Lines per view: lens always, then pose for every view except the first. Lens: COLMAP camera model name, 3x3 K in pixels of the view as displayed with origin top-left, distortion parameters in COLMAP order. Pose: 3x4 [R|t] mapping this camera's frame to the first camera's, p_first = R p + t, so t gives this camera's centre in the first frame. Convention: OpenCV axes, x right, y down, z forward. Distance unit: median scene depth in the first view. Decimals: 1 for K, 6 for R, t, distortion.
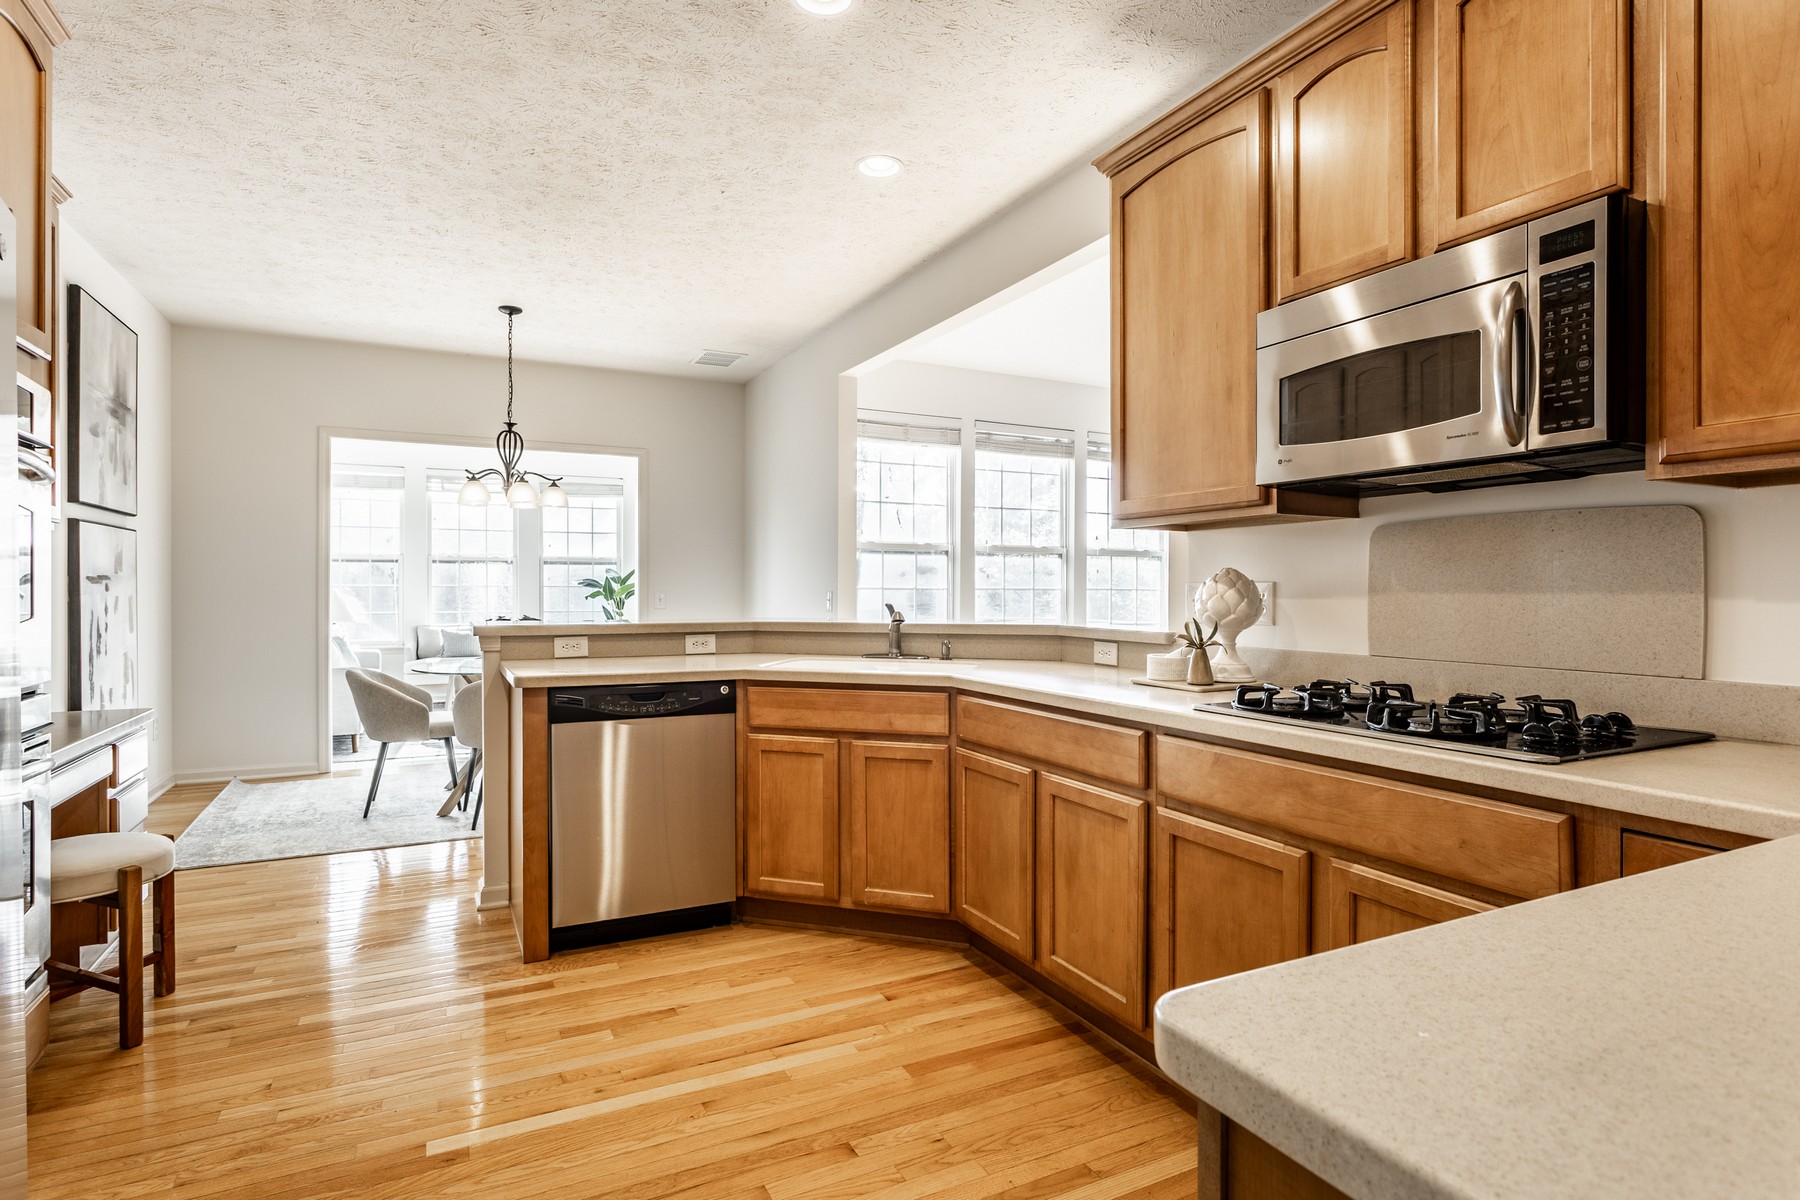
lens RADIAL K [[935.3, 0, 898.9], [0, 935.3, 589.2], [0, 0, 1]] dist [0.002264, 0.001373]
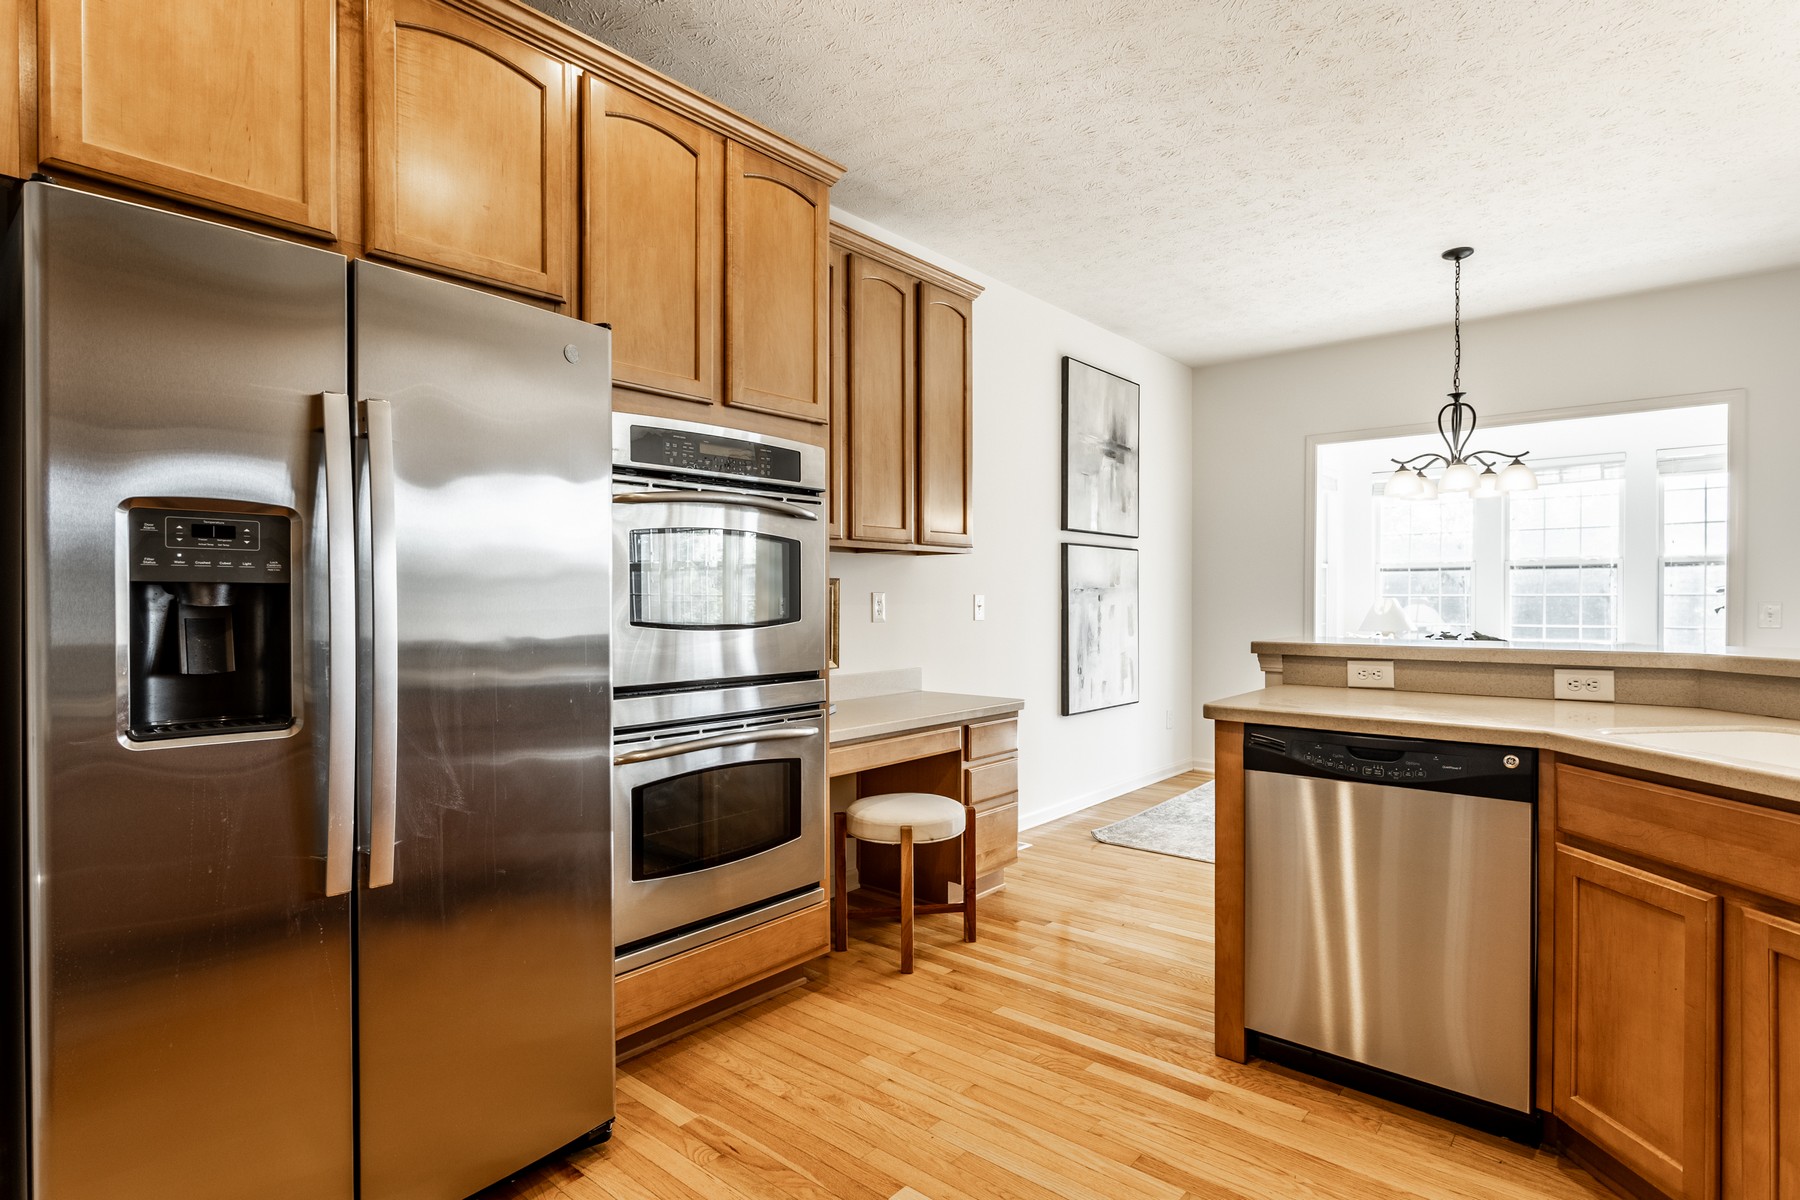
lens RADIAL K [[921.4, 0, 897.1], [0, 921.4, 605.6], [0, 0, 1]] dist [-0.000453, -0.000097]
pose [[0.388848, 0.005214, -0.921287, 0.199841], [0.000626, 0.999982, 0.005924, 0.001209], [0.921302, -0.002880, 0.388838, 0.370028]]
